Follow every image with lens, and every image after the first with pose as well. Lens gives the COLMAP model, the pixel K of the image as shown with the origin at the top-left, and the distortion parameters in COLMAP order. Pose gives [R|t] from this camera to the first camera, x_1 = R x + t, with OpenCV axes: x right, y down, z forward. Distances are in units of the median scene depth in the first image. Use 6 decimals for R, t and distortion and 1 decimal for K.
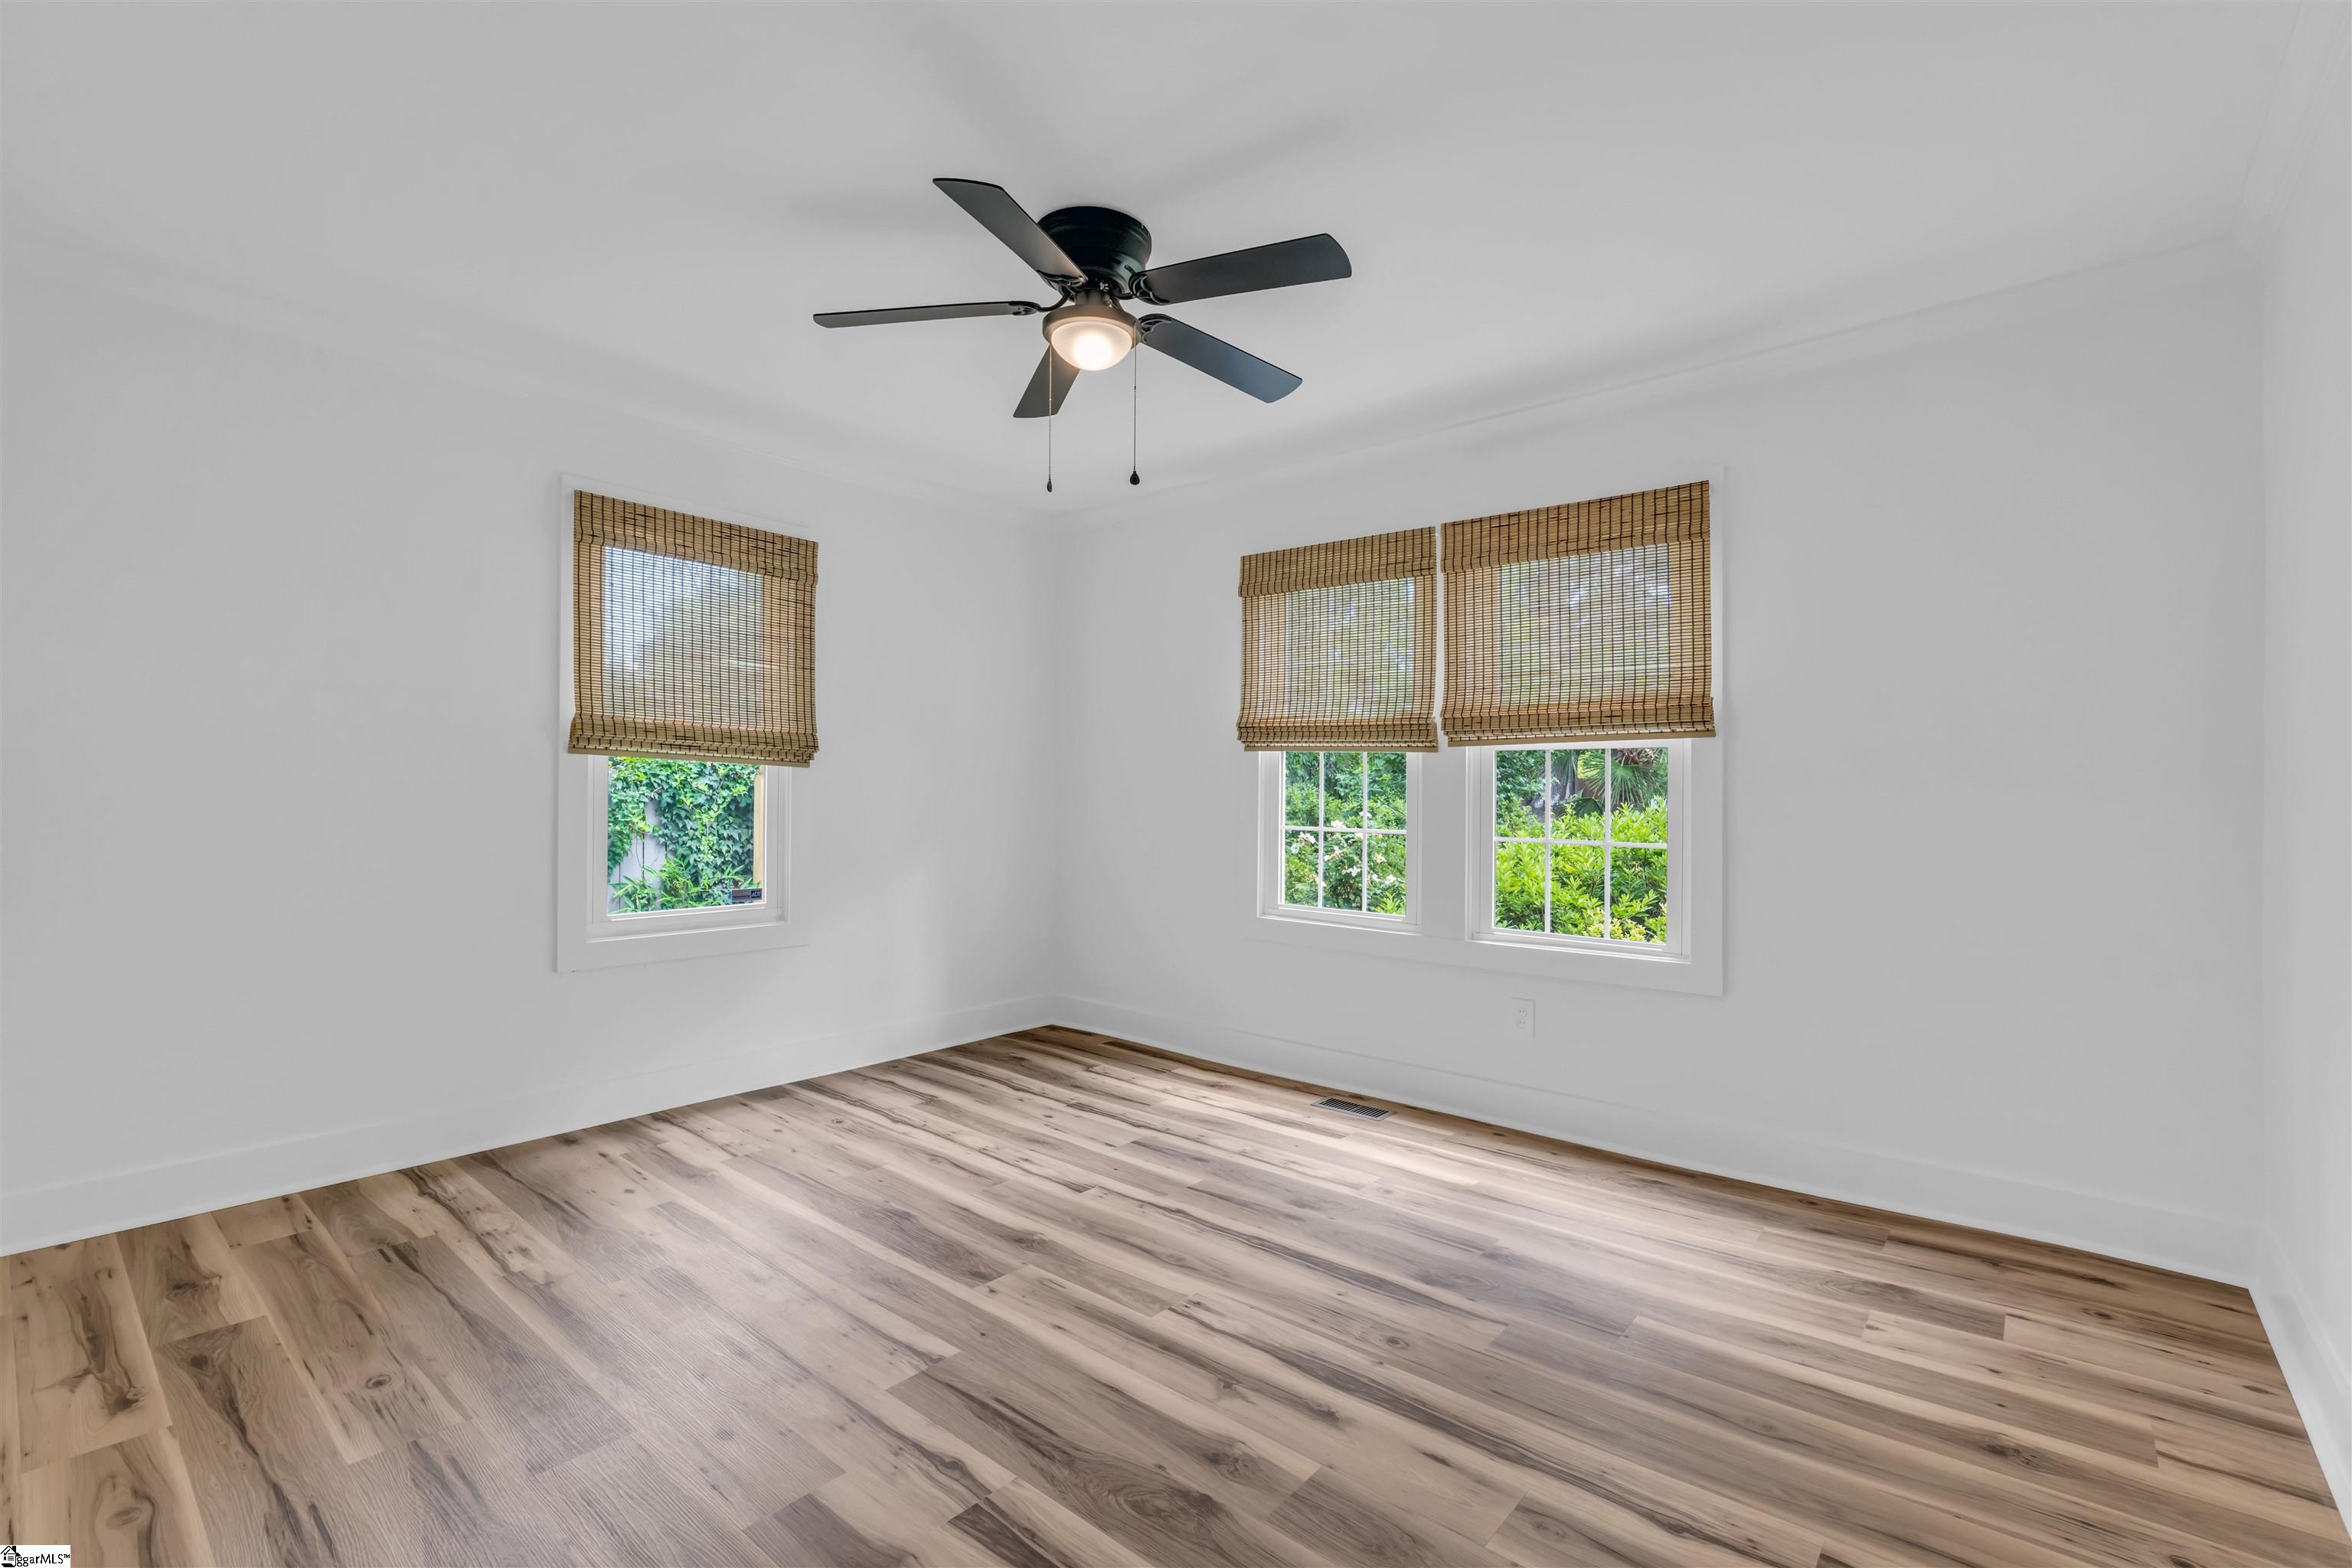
lens RADIAL K [[1039.7, 0, 1176.0], [0, 1039.7, 784.0], [0, 0, 1]] dist [-0.007683, -0.000316]
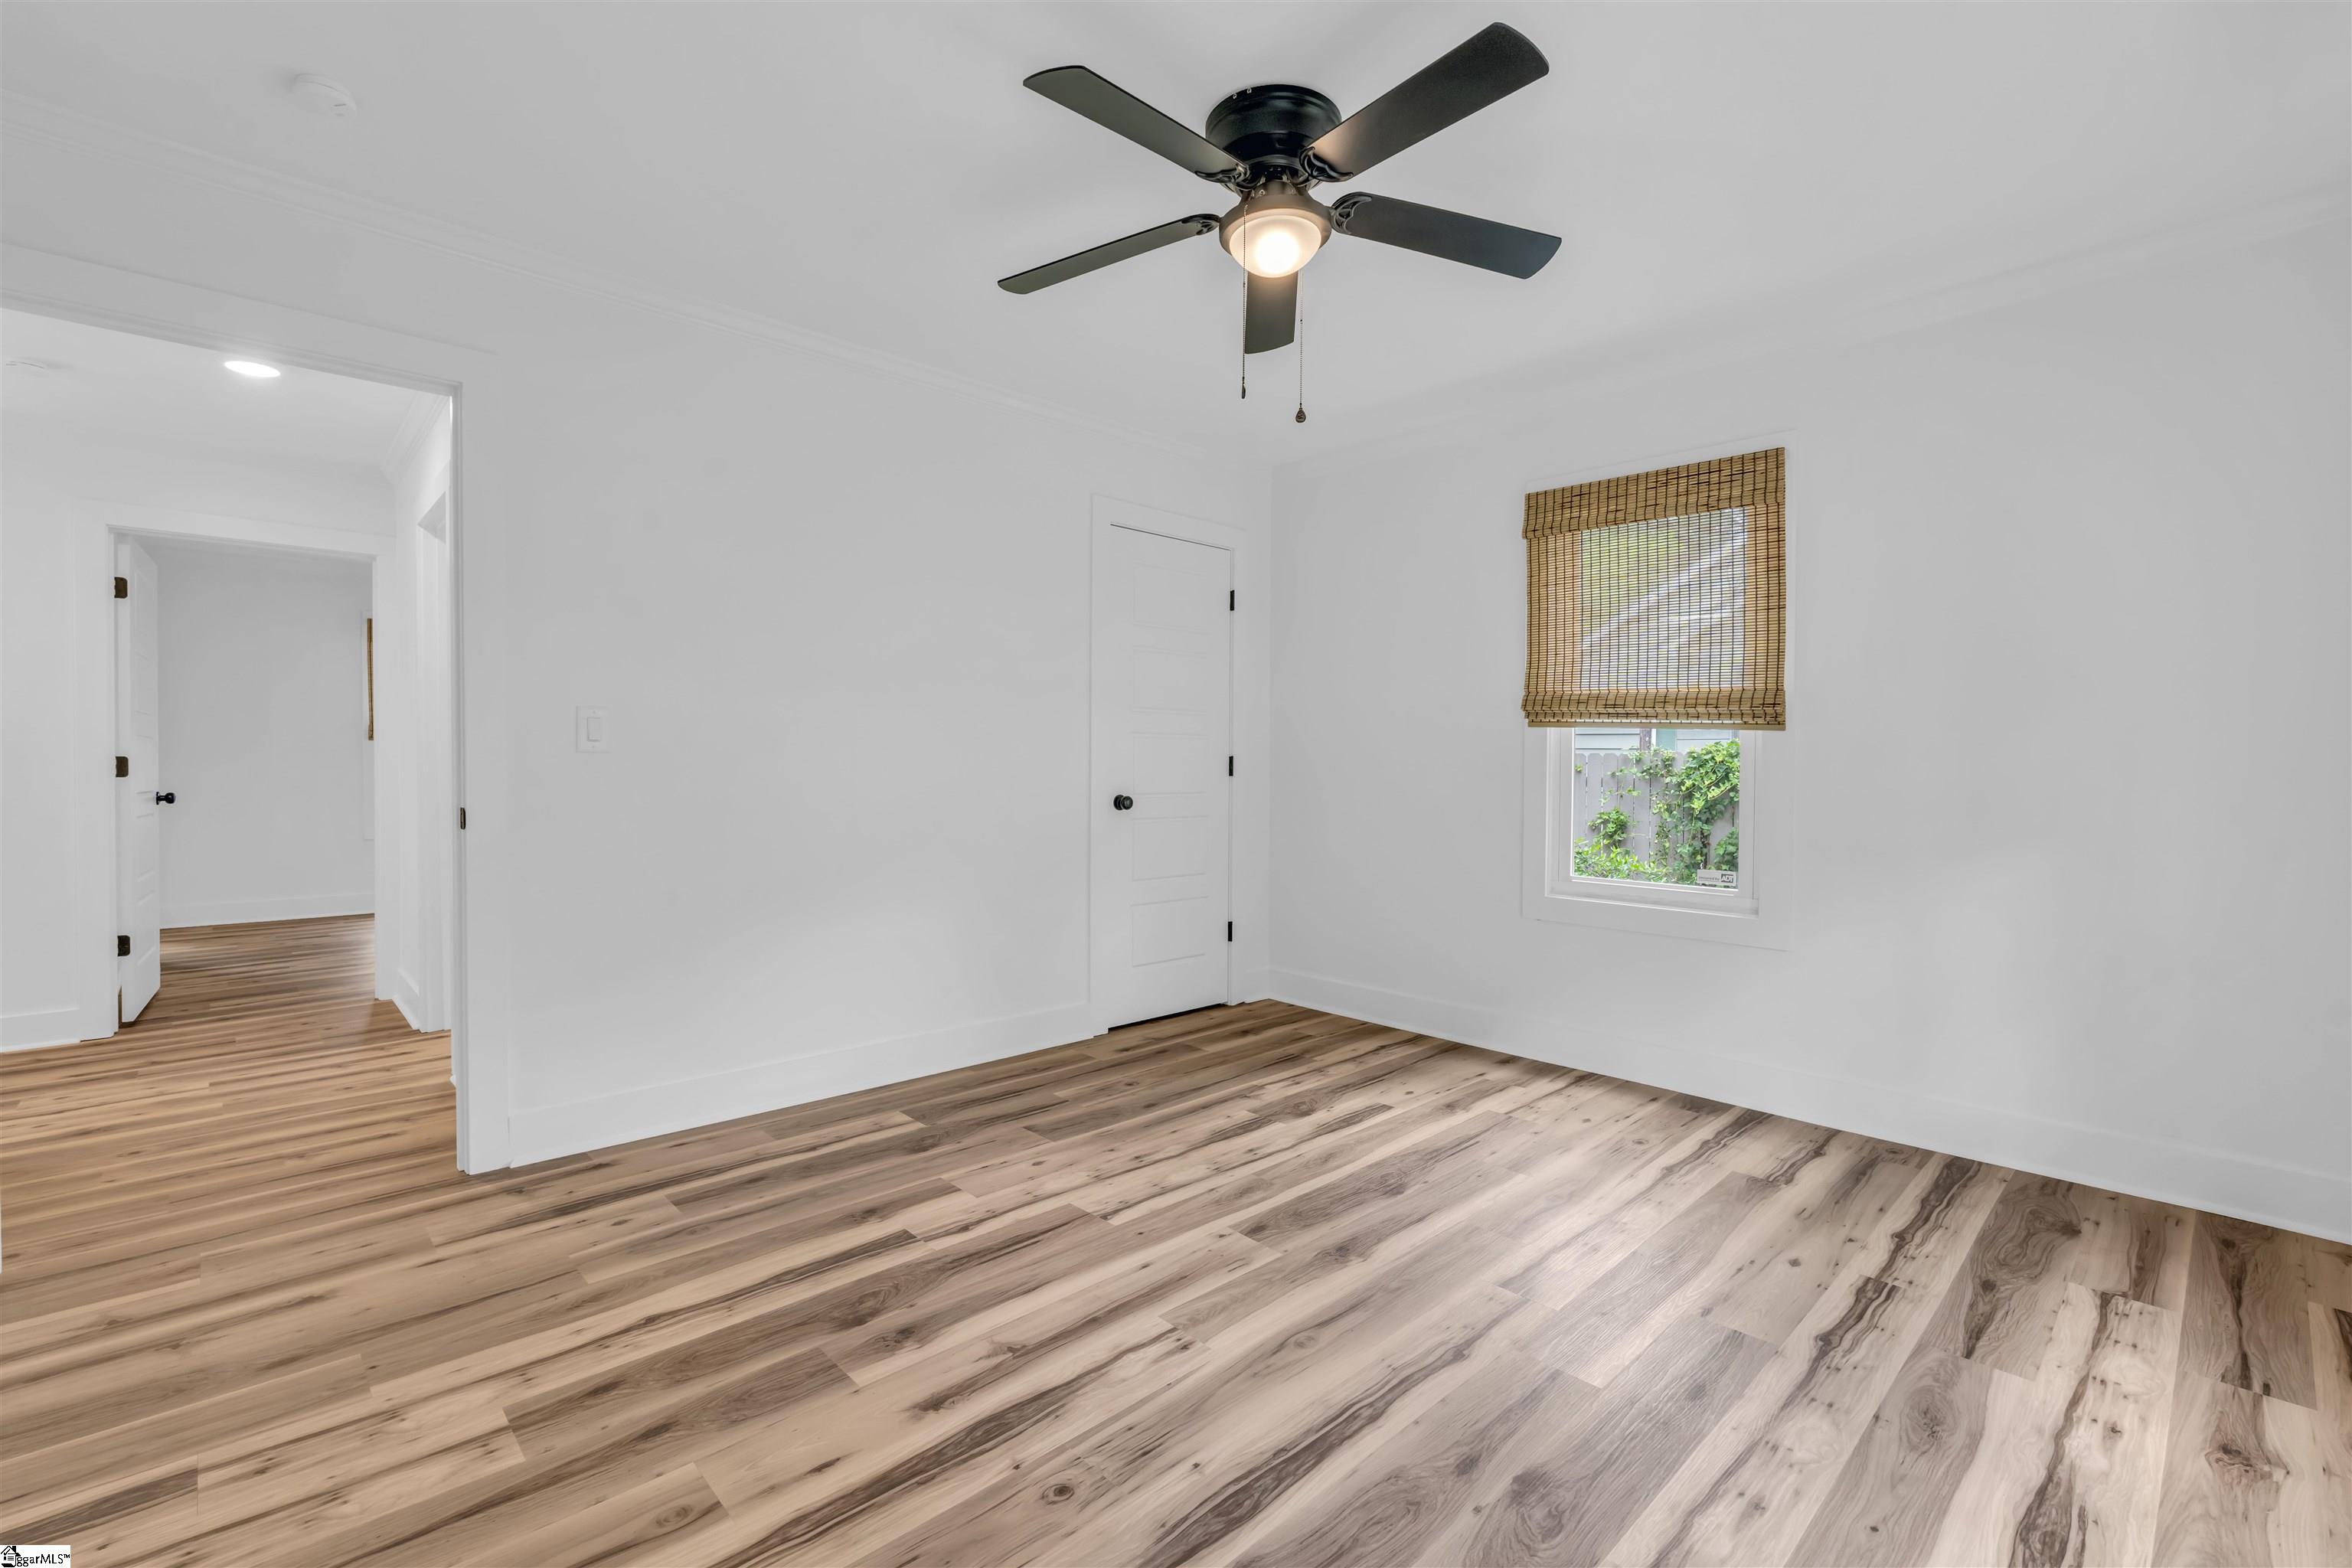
lens RADIAL K [[1039.7, 0, 1176.0], [0, 1039.7, 784.0], [0, 0, 1]] dist [-0.007683, -0.000316]
pose [[-0.110655, 0.016057, -0.993729, 0.580561], [0.001777, 0.999871, 0.015959, 0.013892], [0.993857, 0.000000, -0.110670, 0.728165]]
